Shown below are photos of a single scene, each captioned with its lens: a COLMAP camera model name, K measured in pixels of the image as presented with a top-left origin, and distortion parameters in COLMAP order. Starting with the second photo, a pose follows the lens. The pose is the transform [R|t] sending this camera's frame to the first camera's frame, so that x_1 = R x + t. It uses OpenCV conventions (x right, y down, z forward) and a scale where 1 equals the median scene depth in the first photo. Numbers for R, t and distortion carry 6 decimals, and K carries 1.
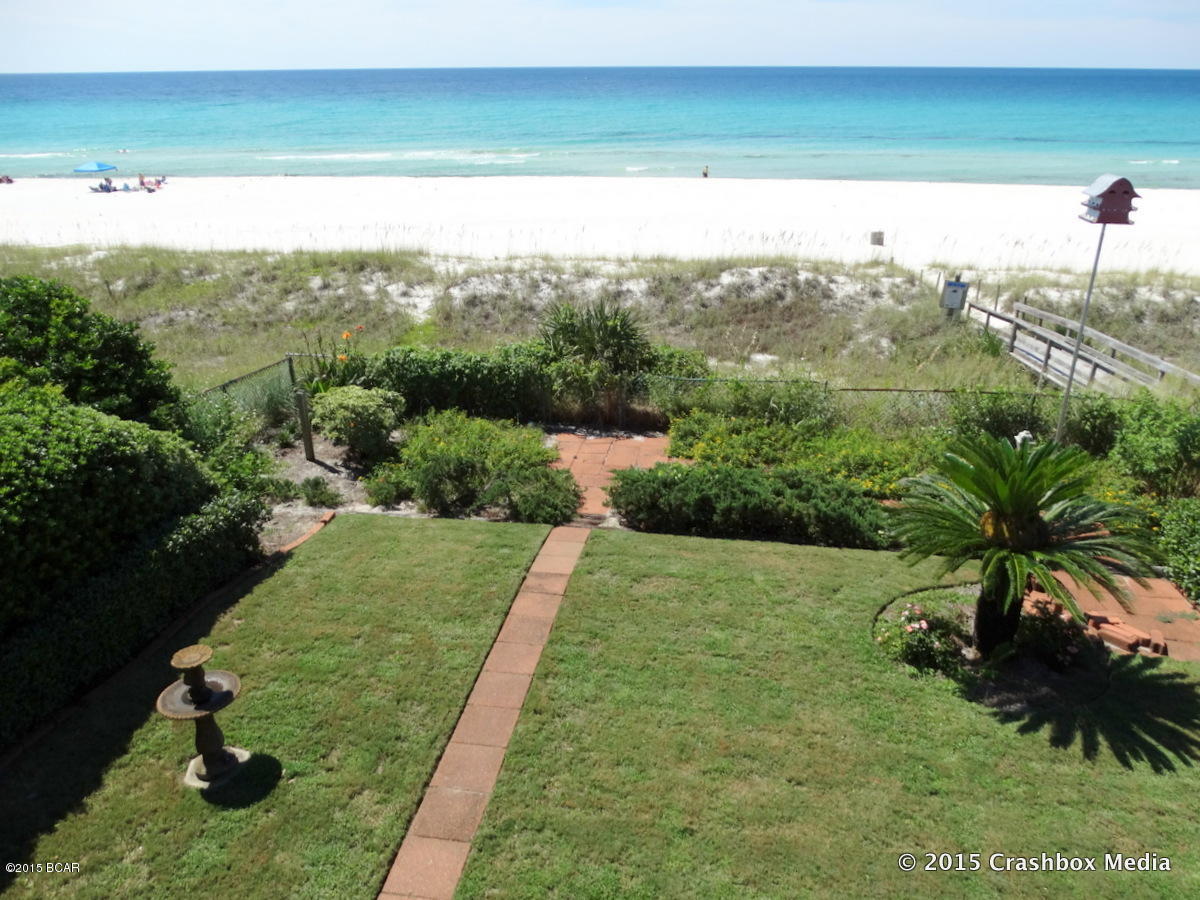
lens RADIAL K [[887.8, 0, 586.9], [0, 887.8, 474.2], [0, 0, 1]] dist [0.034041, -0.015543]
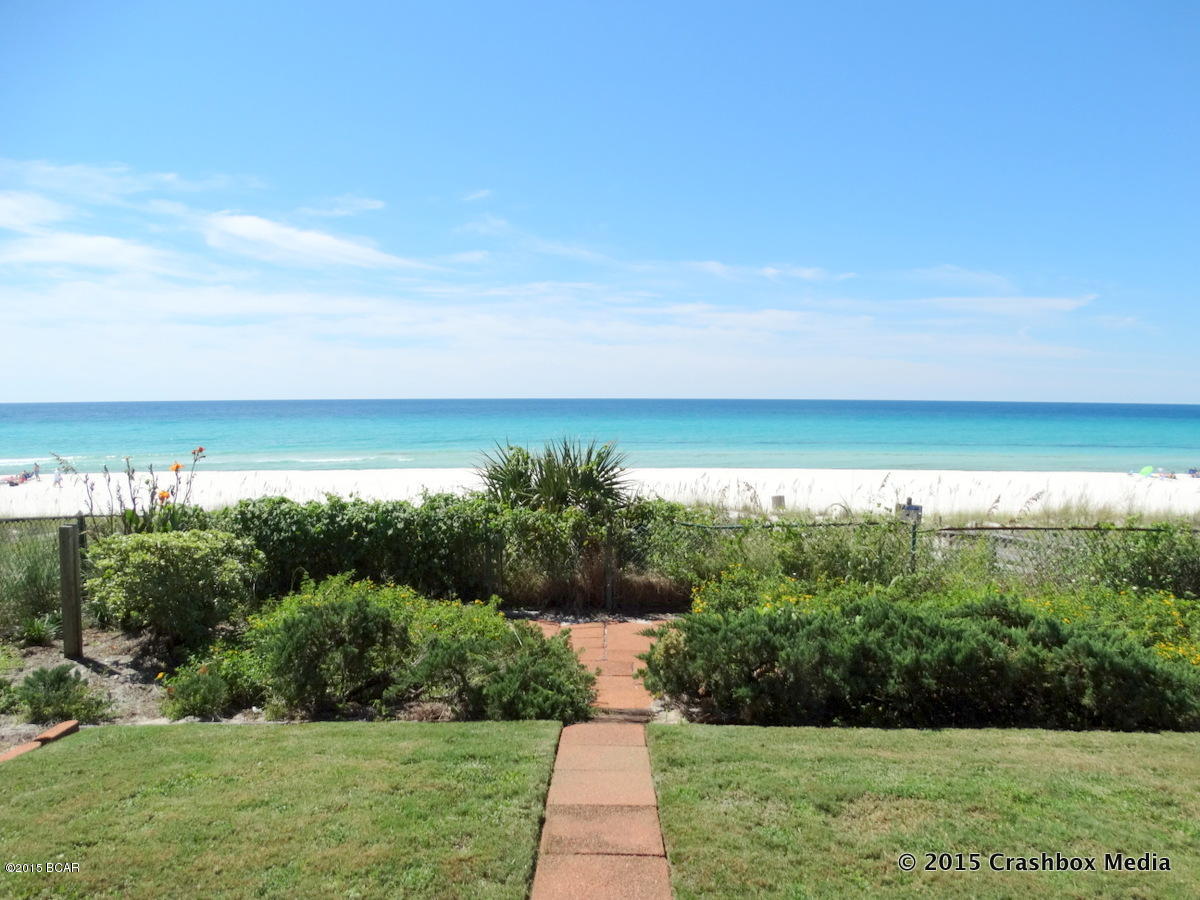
lens RADIAL K [[887.8, 0, 593.7], [0, 887.8, 445.7], [0, 0, 1]] dist [0.034041, -0.015543]
pose [[0.991125, -0.008396, 0.132671, -0.076510], [0.054988, 0.934516, -0.351649, 0.081006], [-0.121031, 0.355823, 0.926683, 0.463292]]
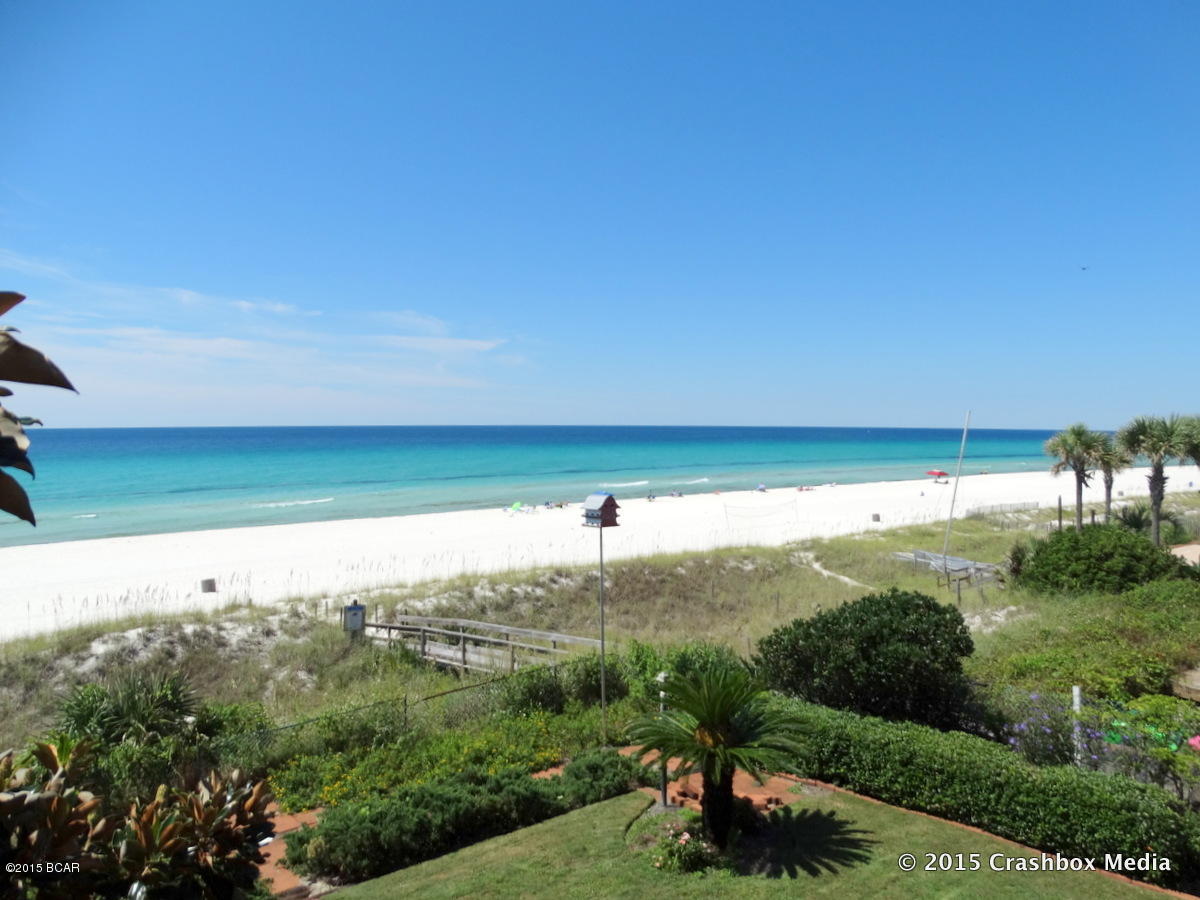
lens RADIAL K [[887.8, 0, 603.6], [0, 887.8, 452.5], [0, 0, 1]] dist [0.034041, -0.015543]
pose [[0.703784, -0.040514, 0.709258, -0.391906], [0.312660, 0.914147, -0.258030, -0.025963], [-0.637912, 0.403354, 0.656029, 0.014417]]
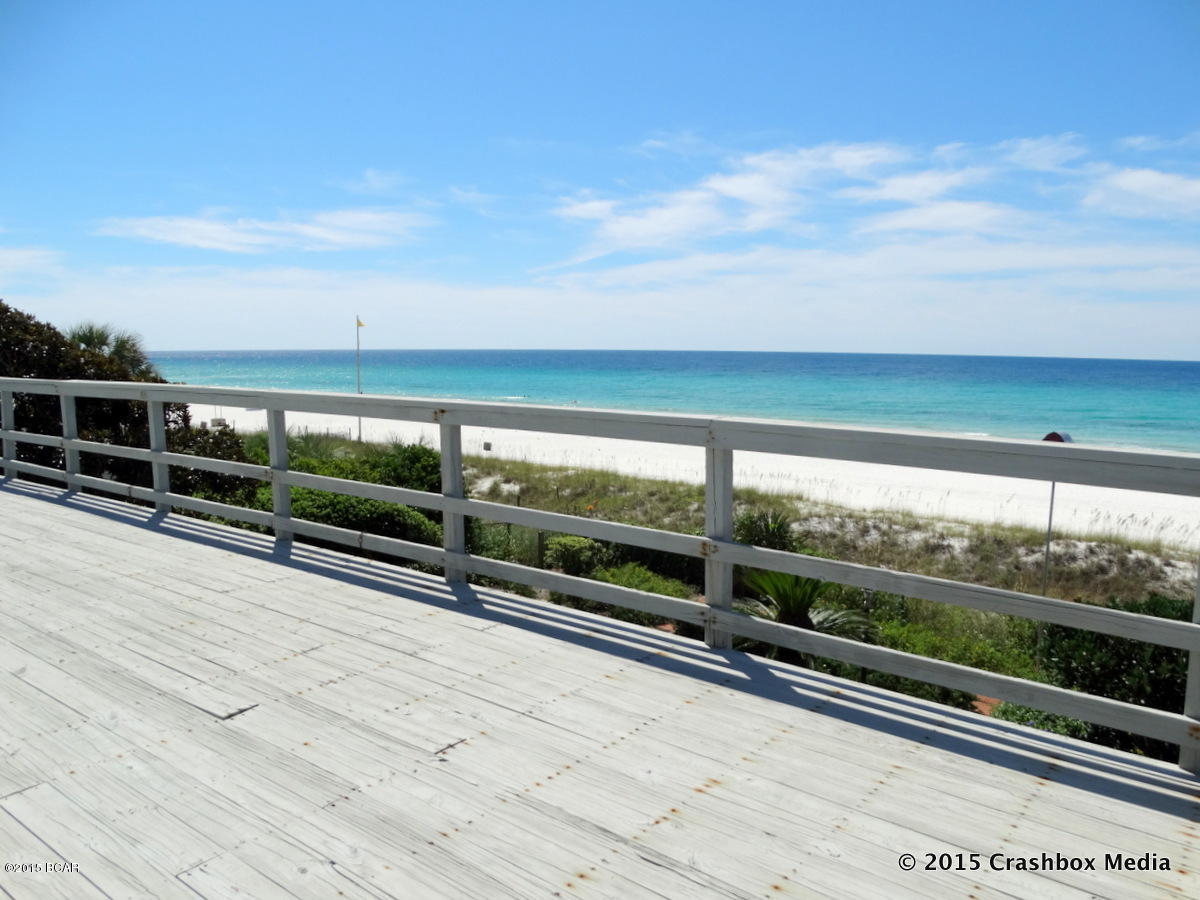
lens RADIAL K [[887.8, 0, 596.6], [0, 887.8, 442.2], [0, 0, 1]] dist [0.034041, -0.015543]
pose [[0.857969, 0.079294, -0.507544, 0.737765], [-0.235534, 0.938763, -0.251491, 0.172562], [0.456522, 0.335315, 0.824106, -0.466981]]
